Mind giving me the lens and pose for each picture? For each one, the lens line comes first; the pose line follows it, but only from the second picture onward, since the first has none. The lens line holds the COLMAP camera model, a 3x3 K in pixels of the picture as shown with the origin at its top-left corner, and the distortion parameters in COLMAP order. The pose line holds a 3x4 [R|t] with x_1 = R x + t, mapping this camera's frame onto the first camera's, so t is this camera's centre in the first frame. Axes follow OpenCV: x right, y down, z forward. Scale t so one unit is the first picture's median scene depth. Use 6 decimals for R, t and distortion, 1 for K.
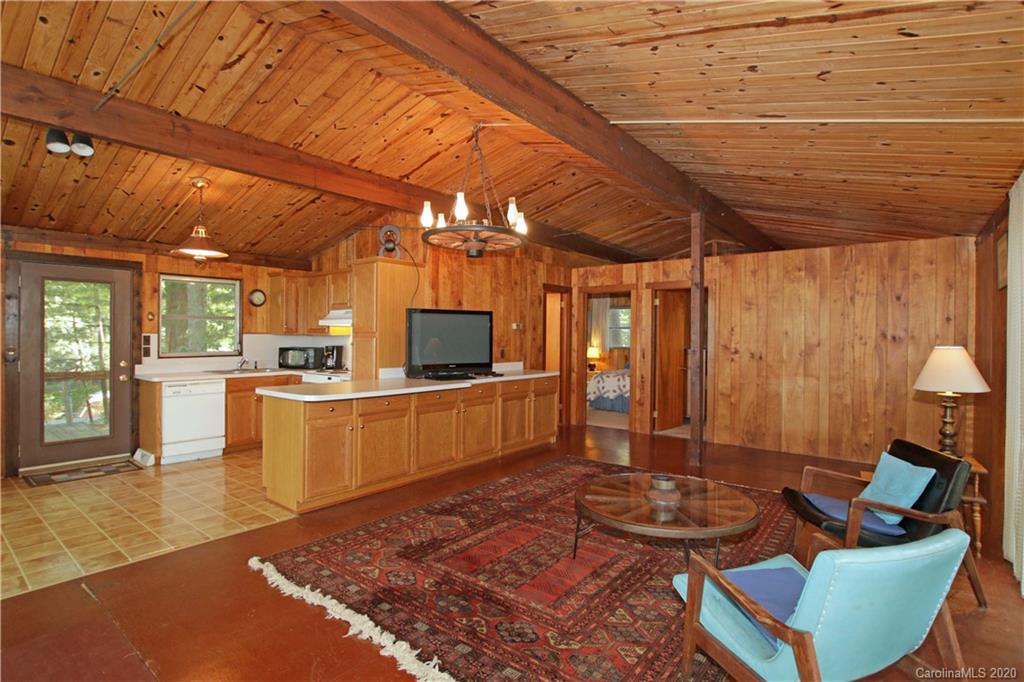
lens RADIAL K [[511.5, 0, 504.2], [0, 511.5, 333.2], [0, 0, 1]] dist [-0.024470, 0.000328]
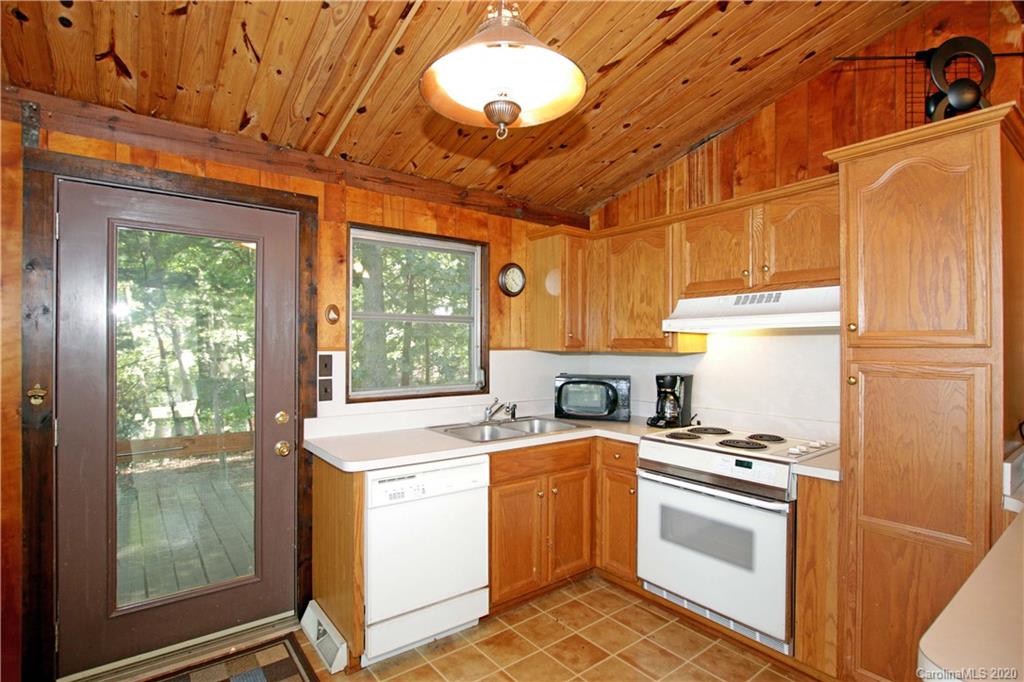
lens RADIAL K [[500.9, 0, 498.1], [0, 500.9, 341.5], [0, 0, 1]] dist [-0.014078, 0.000301]
pose [[0.970743, -0.005080, -0.240068, -0.440566], [0.003435, 0.999968, -0.007272, -0.003897], [0.240097, 0.006235, 0.970729, 0.587649]]
